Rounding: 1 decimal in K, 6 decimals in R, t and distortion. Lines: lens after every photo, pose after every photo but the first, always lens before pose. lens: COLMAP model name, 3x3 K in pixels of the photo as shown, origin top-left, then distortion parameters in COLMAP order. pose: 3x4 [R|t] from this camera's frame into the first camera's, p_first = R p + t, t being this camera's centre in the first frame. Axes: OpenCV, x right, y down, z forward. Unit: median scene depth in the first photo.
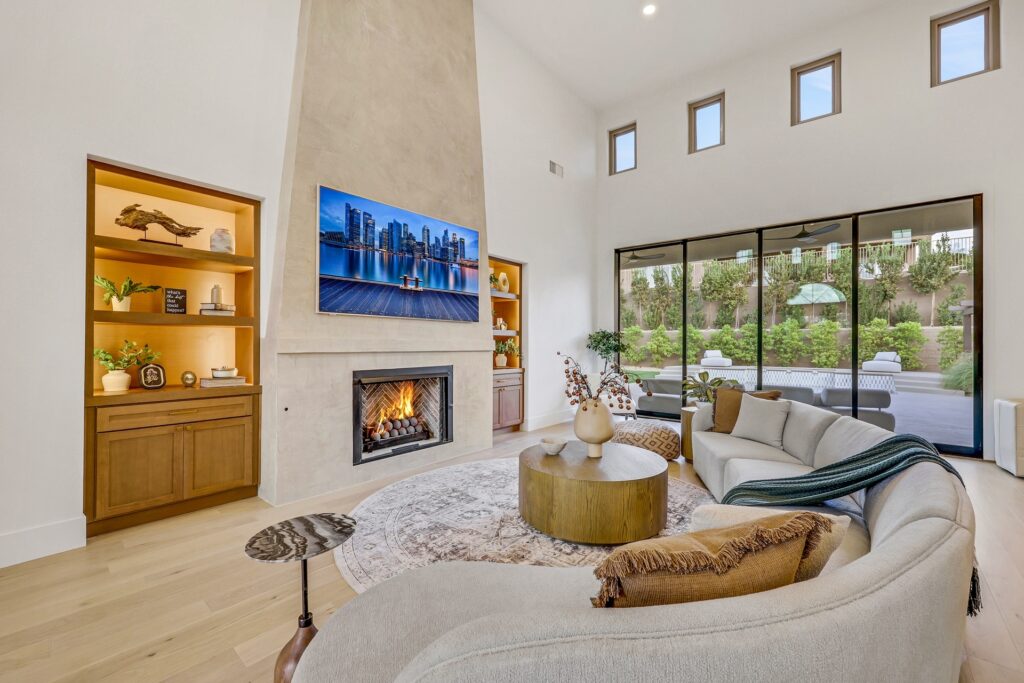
lens RADIAL K [[417.8, 0, 512.0], [0, 417.8, 341.5], [0, 0, 1]] dist [-0.000040, -0.000035]
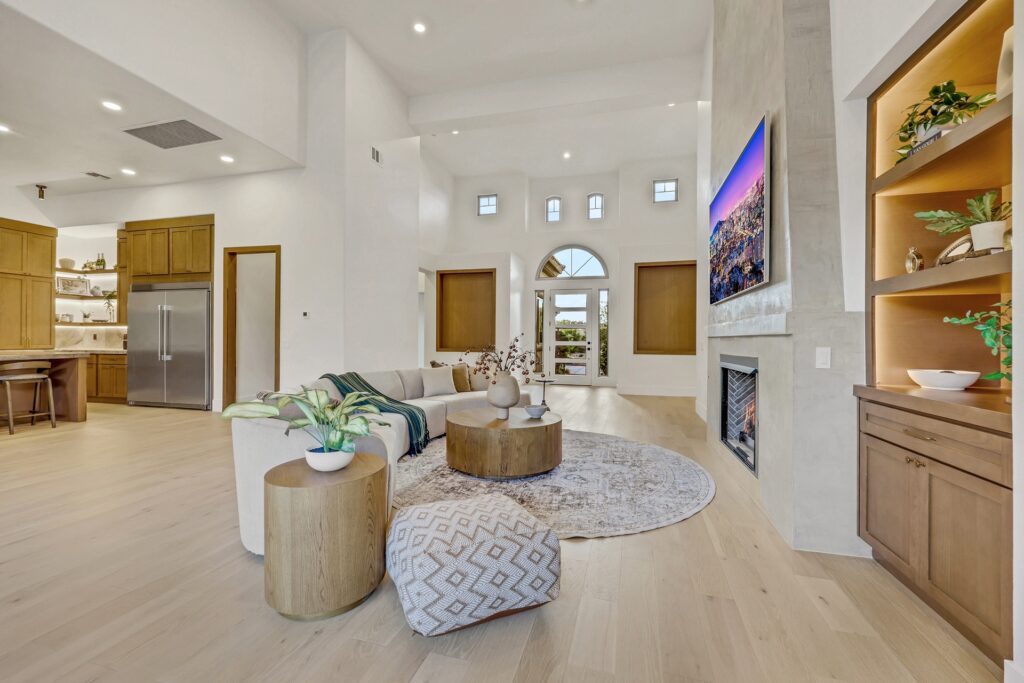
lens RADIAL K [[418.9, 0, 512.9], [0, 418.9, 338.2], [0, 0, 1]] dist [-0.000214, 0.000067]
pose [[-0.907351, -0.010873, -0.420232, 0.520209], [-0.007799, 0.999929, -0.009033, 0.039427], [0.420301, -0.004919, -0.907372, 1.603805]]
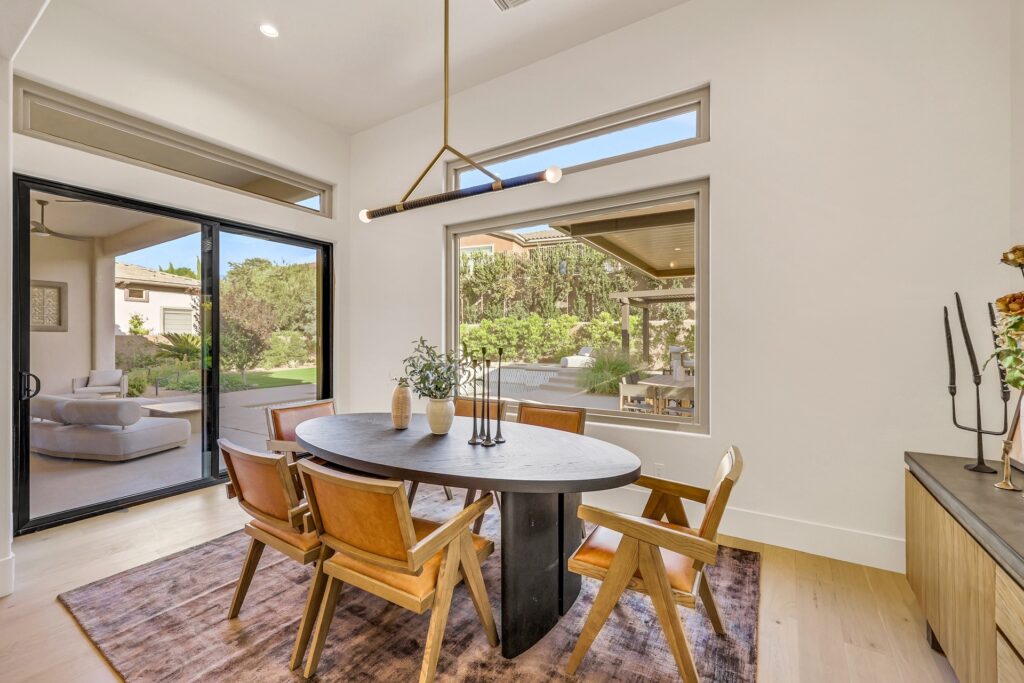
lens RADIAL K [[420.1, 0, 512.0], [0, 420.1, 341.5], [0, 0, 1]] dist [0.000446, 0.000393]
pose [[0.991161, -0.006337, 0.132516, 2.301167], [0.004837, 0.999921, 0.011640, 0.003081], [-0.132579, -0.010896, 0.991113, 0.240222]]
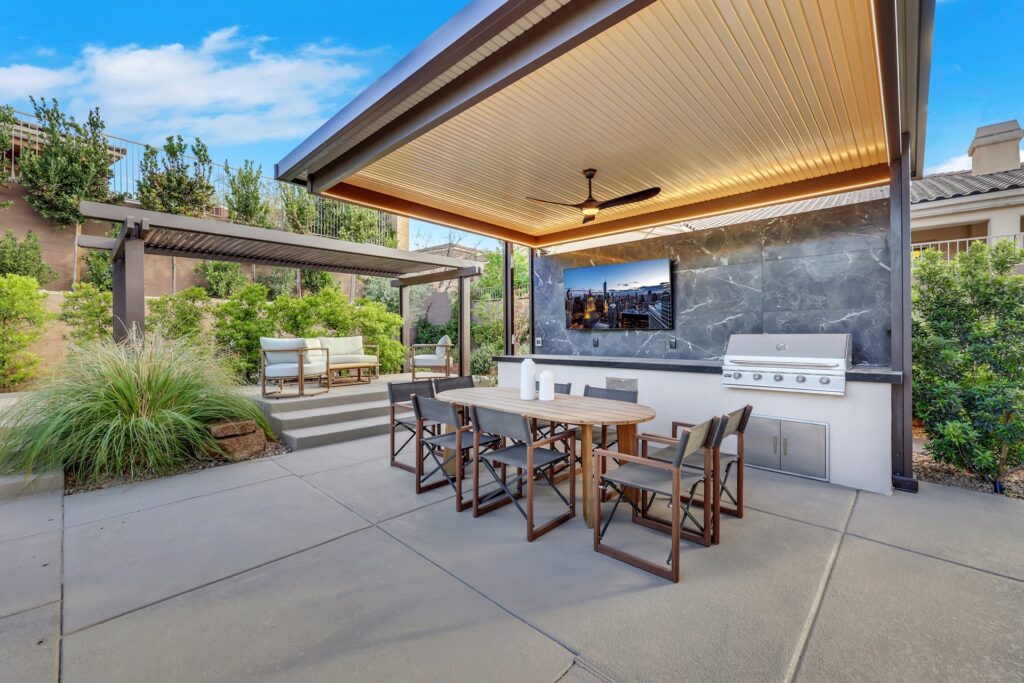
lens RADIAL K [[417.8, 0, 512.0], [0, 417.8, 341.5], [0, 0, 1]] dist [-0.000040, -0.000035]
pose [[0.070245, -0.020319, 0.997323, 2.376374], [-0.000343, 0.999792, 0.020394, 0.056439], [-0.997530, -0.001774, 0.070224, 1.933310]]
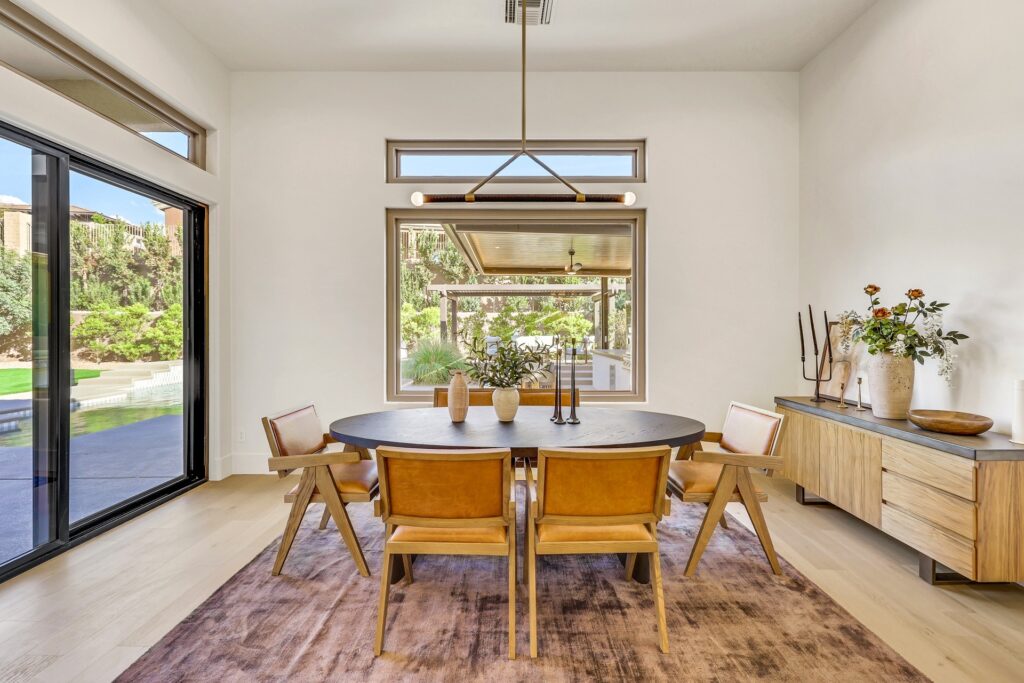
lens RADIAL K [[424.2, 0, 514.8], [0, 424.2, 333.0], [0, 0, 1]] dist [0.000059, 0.000147]
pose [[0.767511, -0.010172, 0.640955, 1.892106], [0.000906, 0.999890, 0.014784, 0.000767], [-0.641035, -0.010766, 0.767436, 0.350646]]
